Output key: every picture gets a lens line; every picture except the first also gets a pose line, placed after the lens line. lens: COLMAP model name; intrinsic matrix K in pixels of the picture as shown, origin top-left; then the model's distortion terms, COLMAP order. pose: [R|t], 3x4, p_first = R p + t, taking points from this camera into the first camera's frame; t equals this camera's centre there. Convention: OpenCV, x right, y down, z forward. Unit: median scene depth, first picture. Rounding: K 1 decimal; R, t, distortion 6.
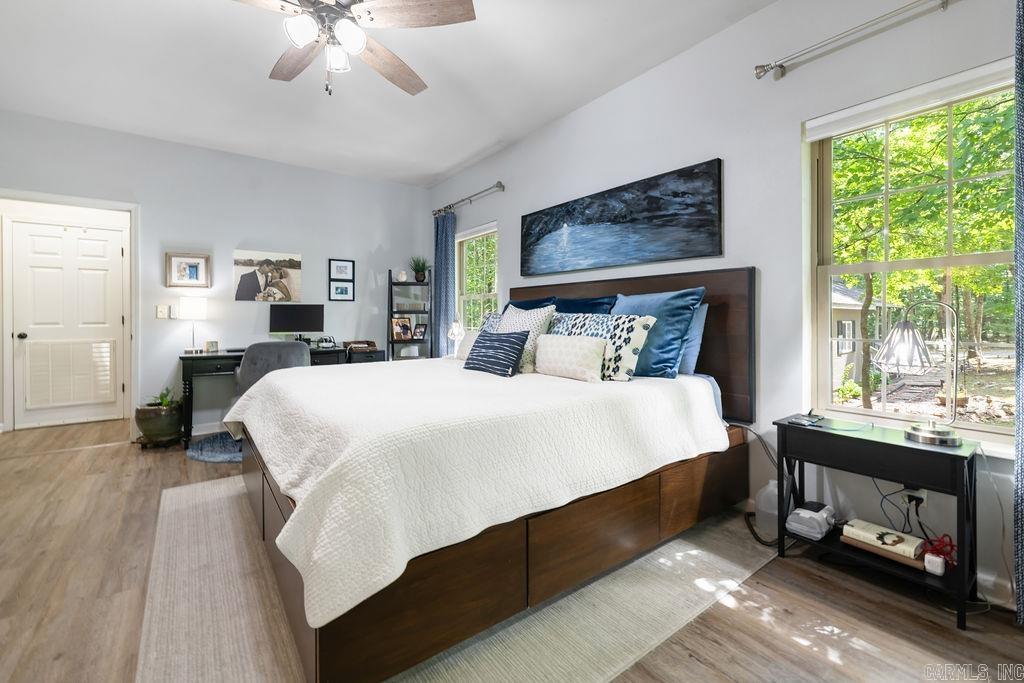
lens RADIAL K [[426.3, 0, 509.5], [0, 426.3, 334.8], [0, 0, 1]] dist [0.001545, 0.000040]
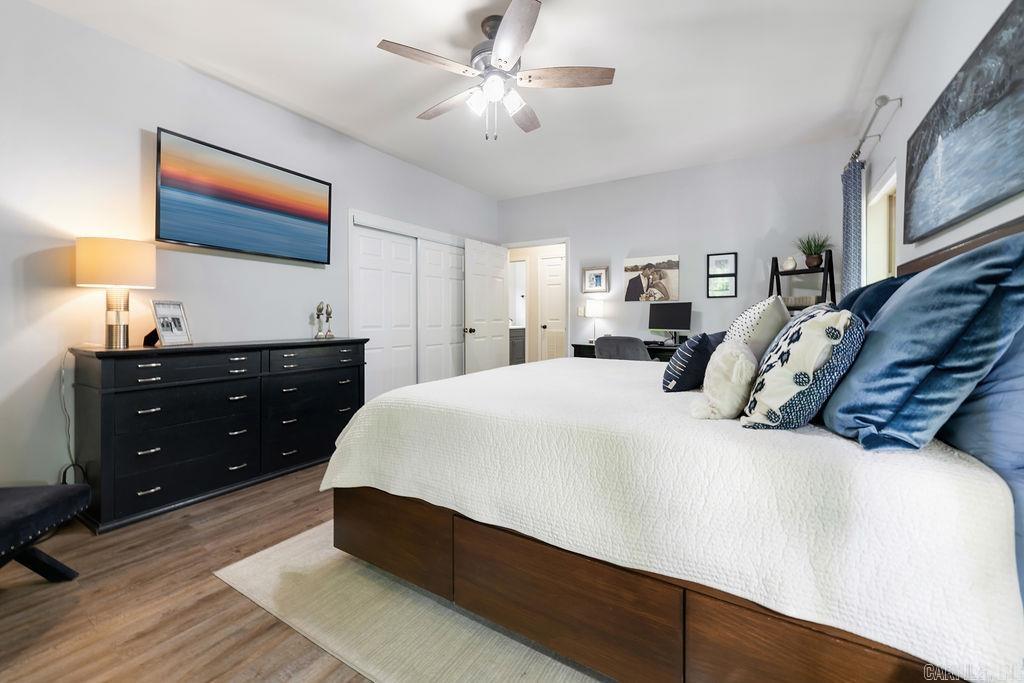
lens RADIAL K [[426.3, 0, 509.5], [0, 426.3, 334.8], [0, 0, 1]] dist [0.001545, 0.000040]
pose [[0.367525, 0.039854, -0.929159, 0.406506], [-0.035146, 0.998963, 0.028946, -0.011231], [0.929349, 0.022017, 0.368544, 0.297282]]
